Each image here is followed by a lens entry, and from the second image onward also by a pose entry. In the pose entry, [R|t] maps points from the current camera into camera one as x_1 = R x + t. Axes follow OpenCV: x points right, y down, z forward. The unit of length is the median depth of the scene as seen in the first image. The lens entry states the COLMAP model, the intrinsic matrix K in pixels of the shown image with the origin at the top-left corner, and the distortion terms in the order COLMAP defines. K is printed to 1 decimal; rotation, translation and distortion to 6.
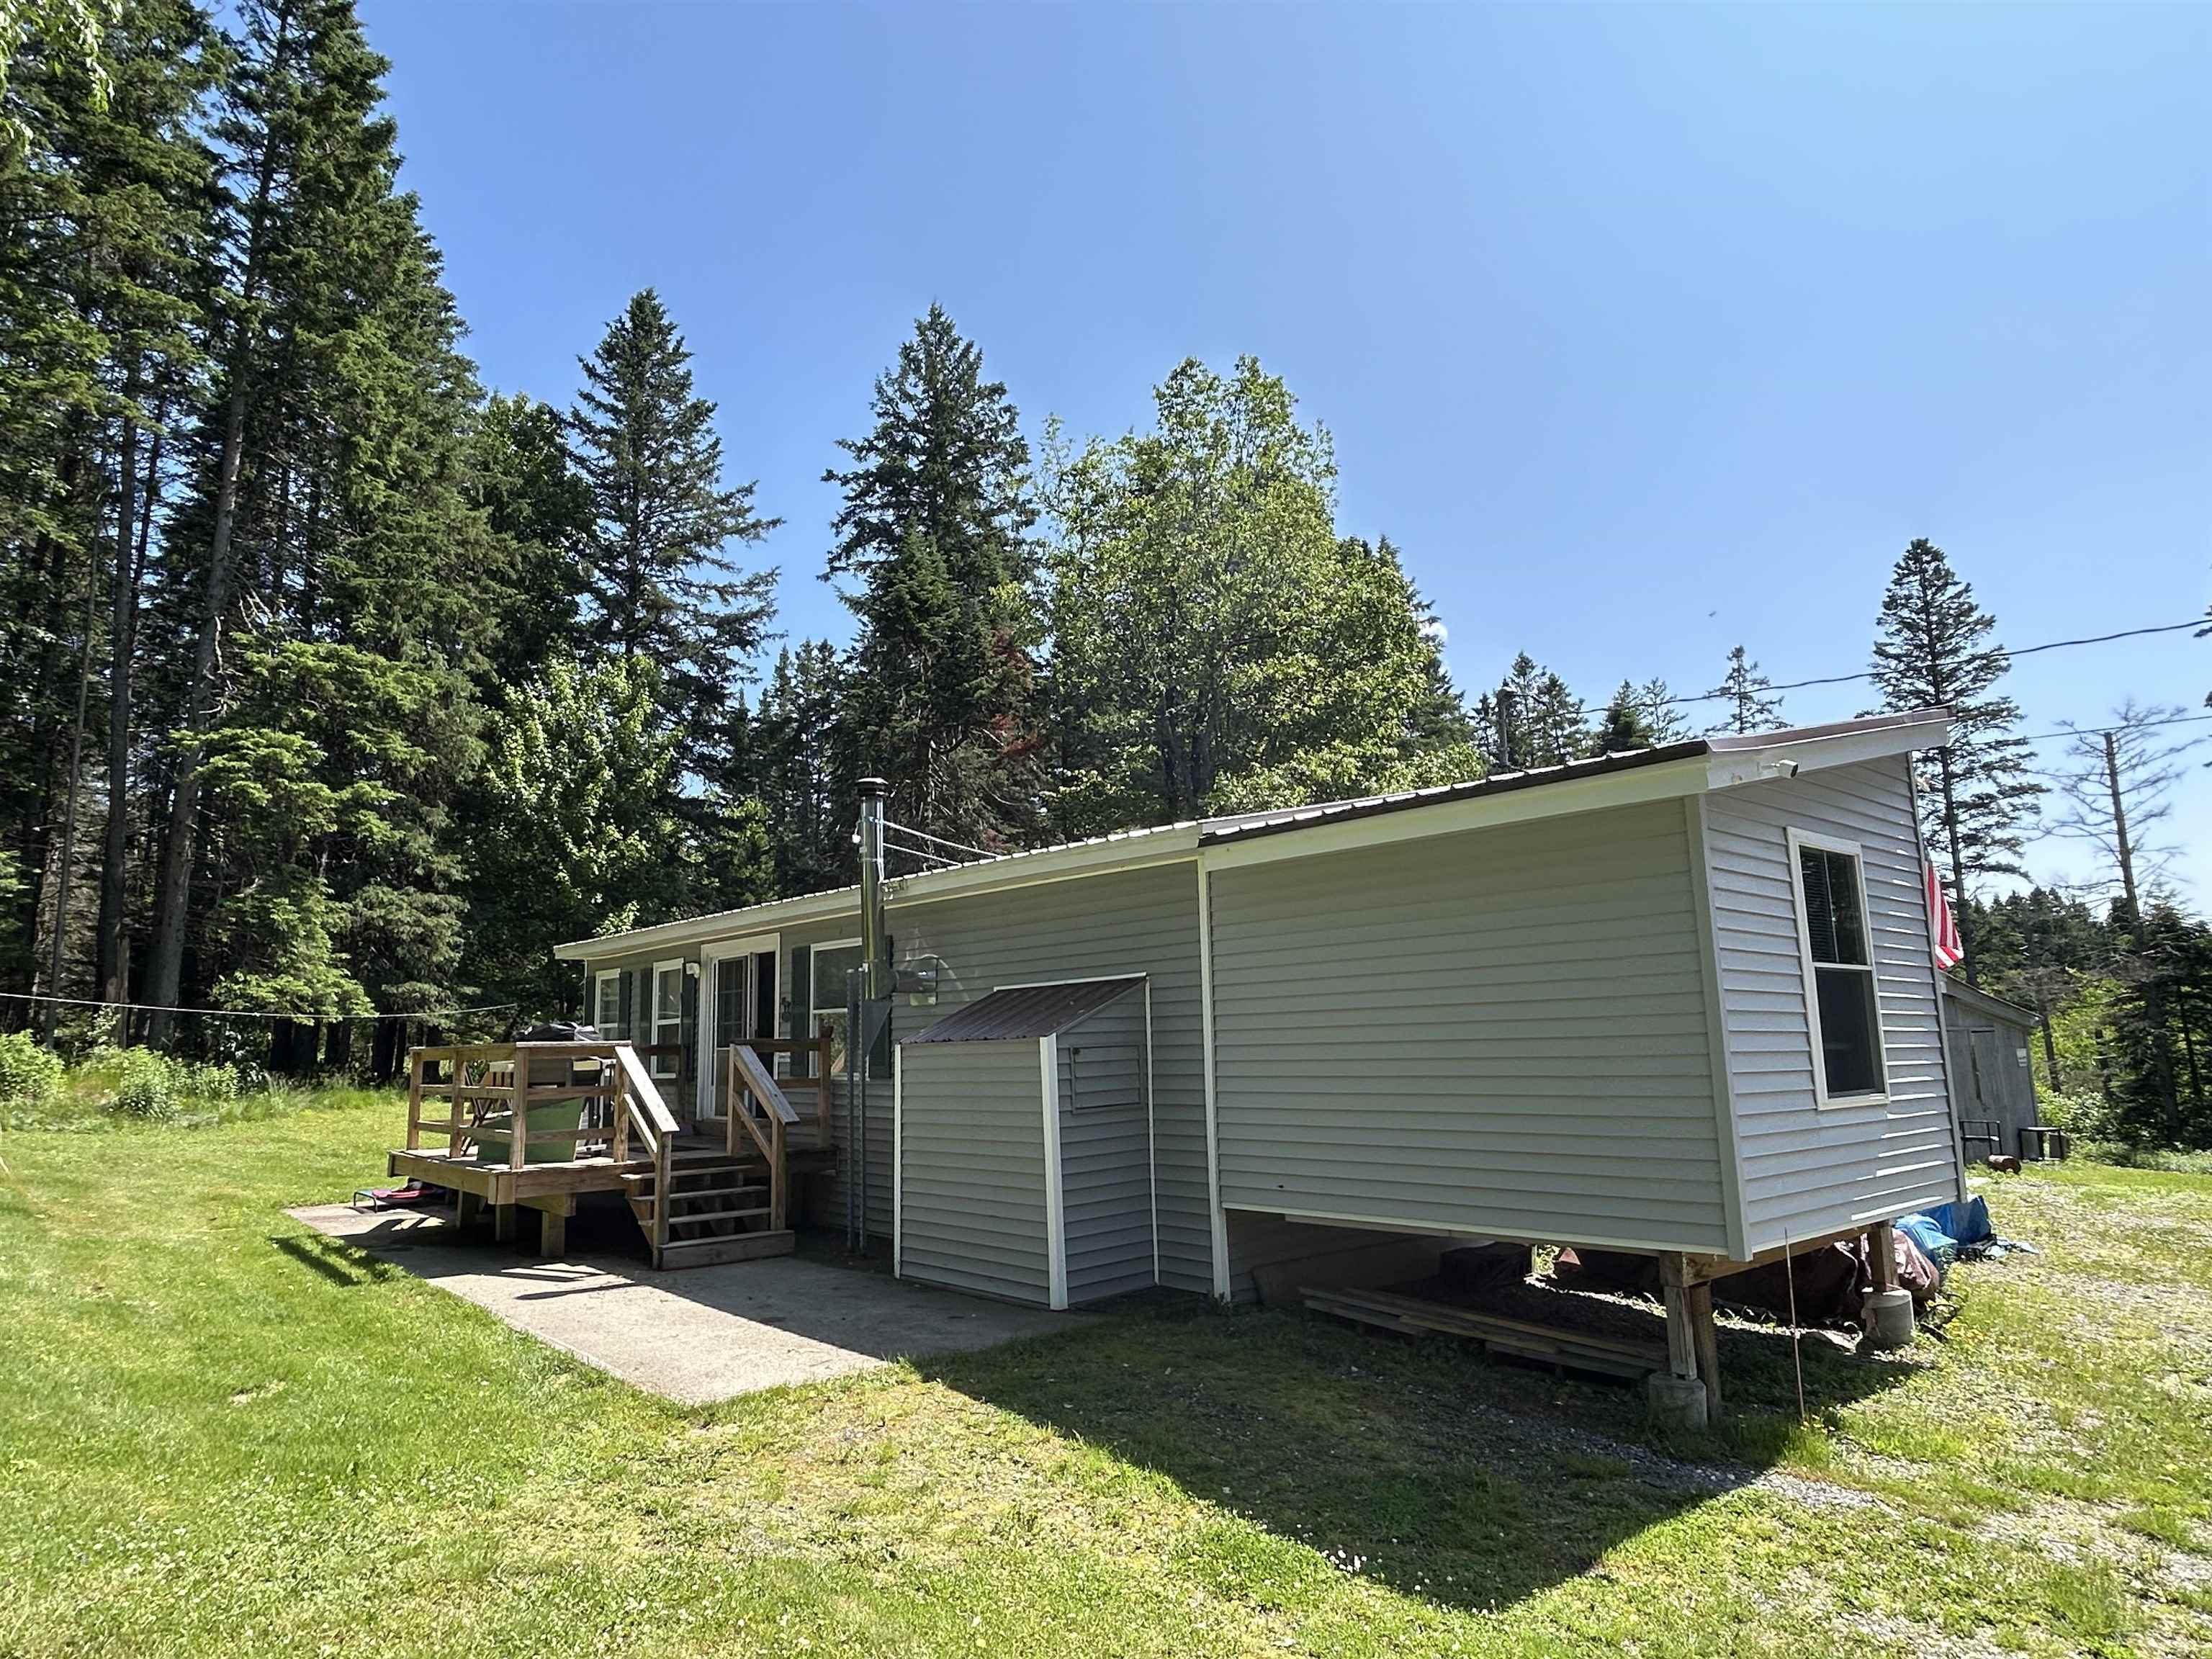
lens RADIAL K [[1289.1, 0, 1103.5], [0, 1289.1, 827.4], [0, 0, 1]] dist [0.000961, -0.003037]
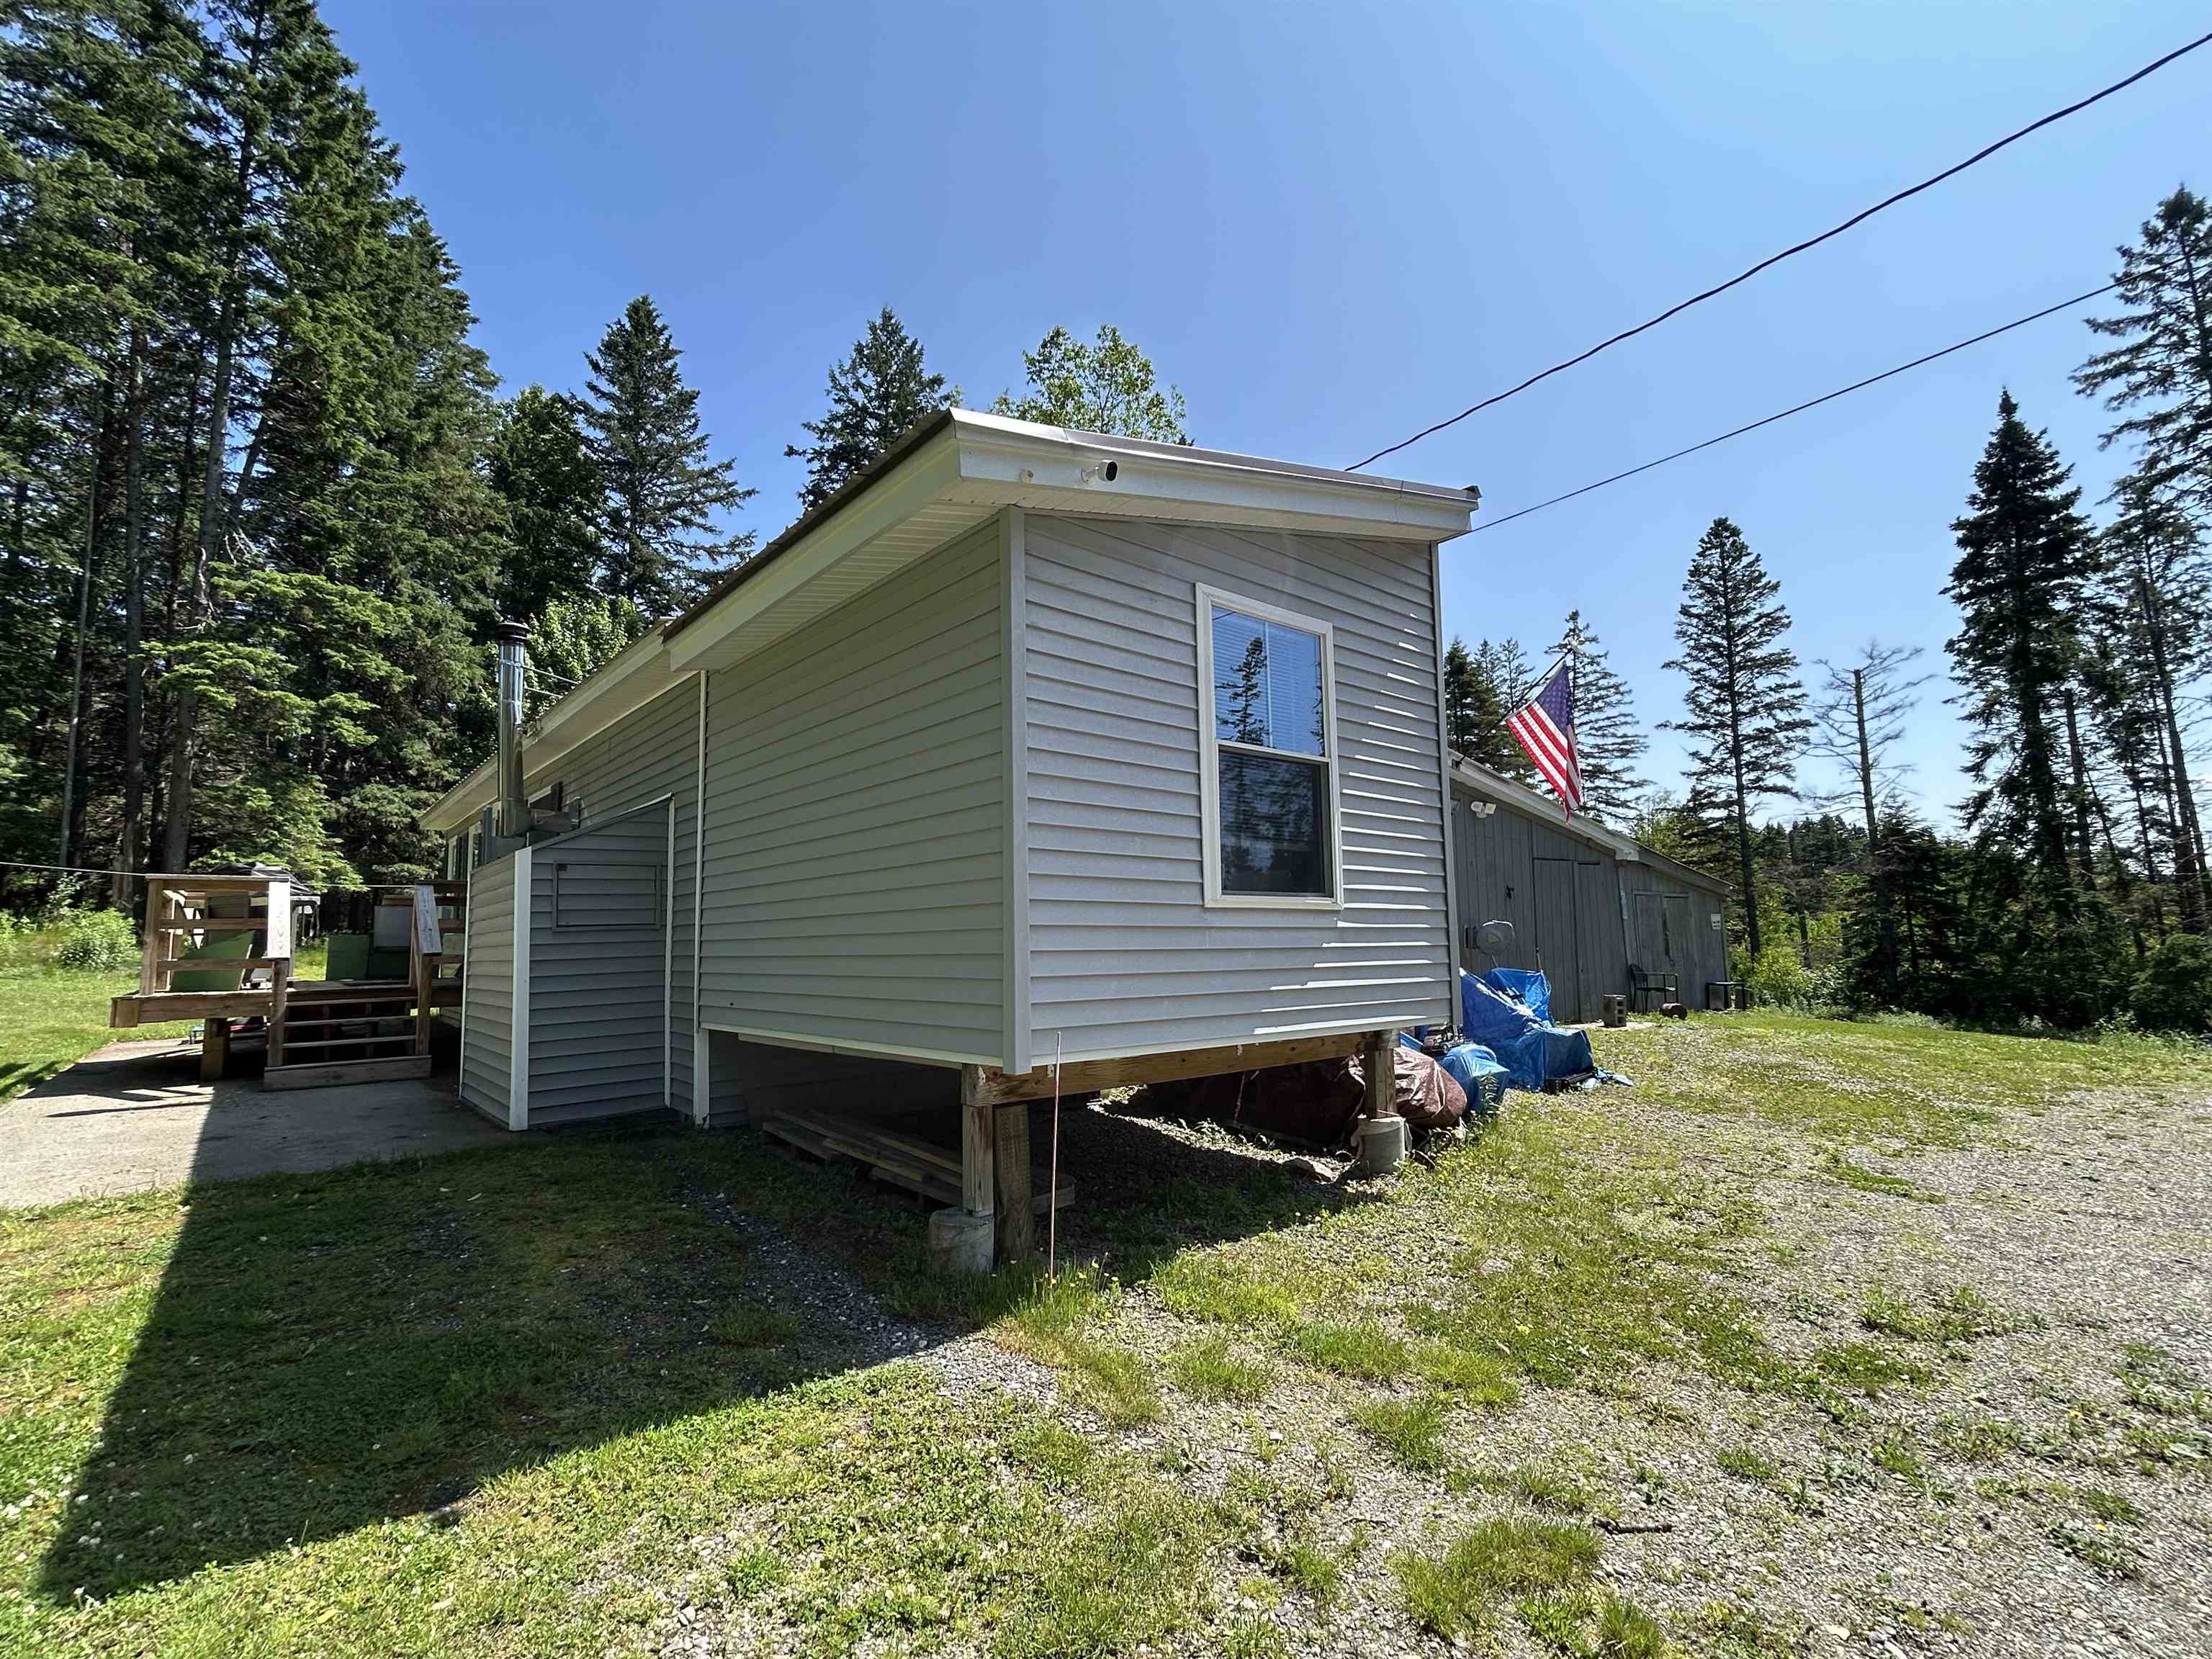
lens RADIAL K [[990.6, 0, 1106.0], [0, 990.6, 838.7], [0, 0, 1]] dist [-0.010433, 0.004690]
pose [[0.999931, 0.002589, -0.011449, 0.101447], [-0.001820, 0.997772, 0.066687, 0.026591], [0.011596, -0.066662, 0.997708, 0.071039]]
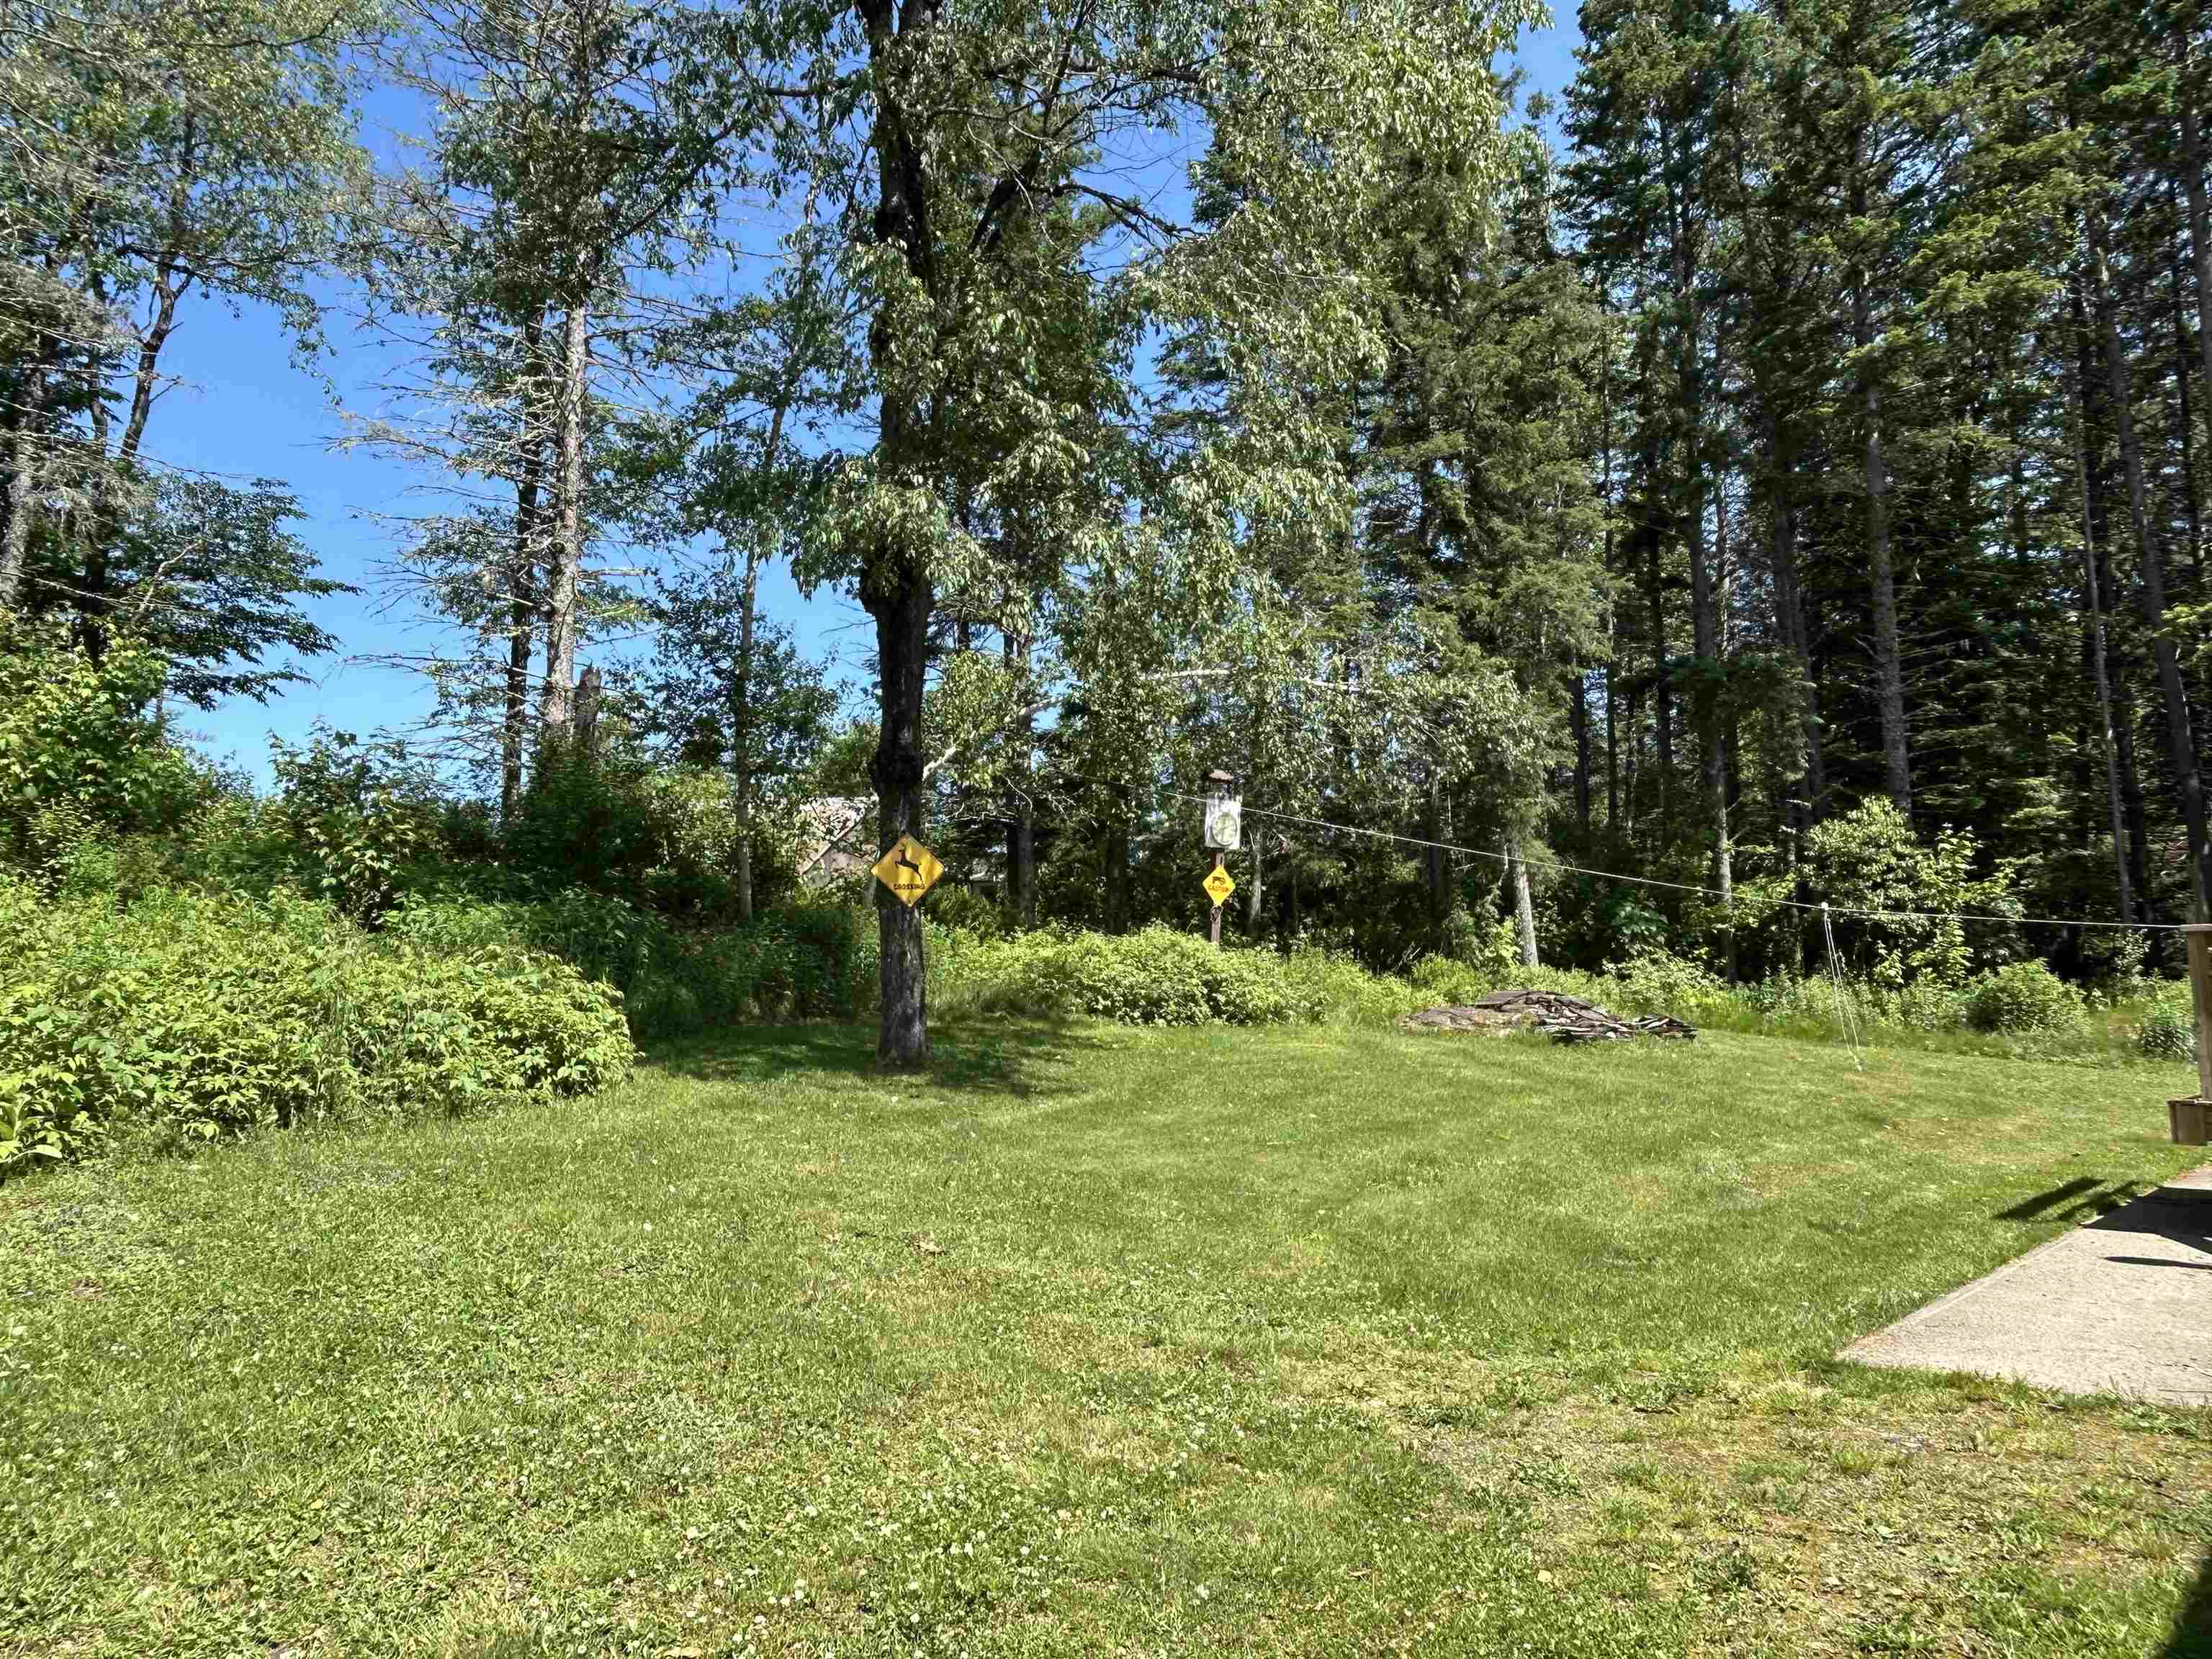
lens RADIAL K [[1474.7, 0, 1105.9], [0, 1474.7, 820.9], [0, 0, 1]] dist [-0.004962, -0.002946]
pose [[0.115292, -0.119112, -0.986164, 0.089979], [0.155549, 0.982702, -0.100509, 0.031820], [0.981077, -0.141809, 0.131826, 0.102863]]
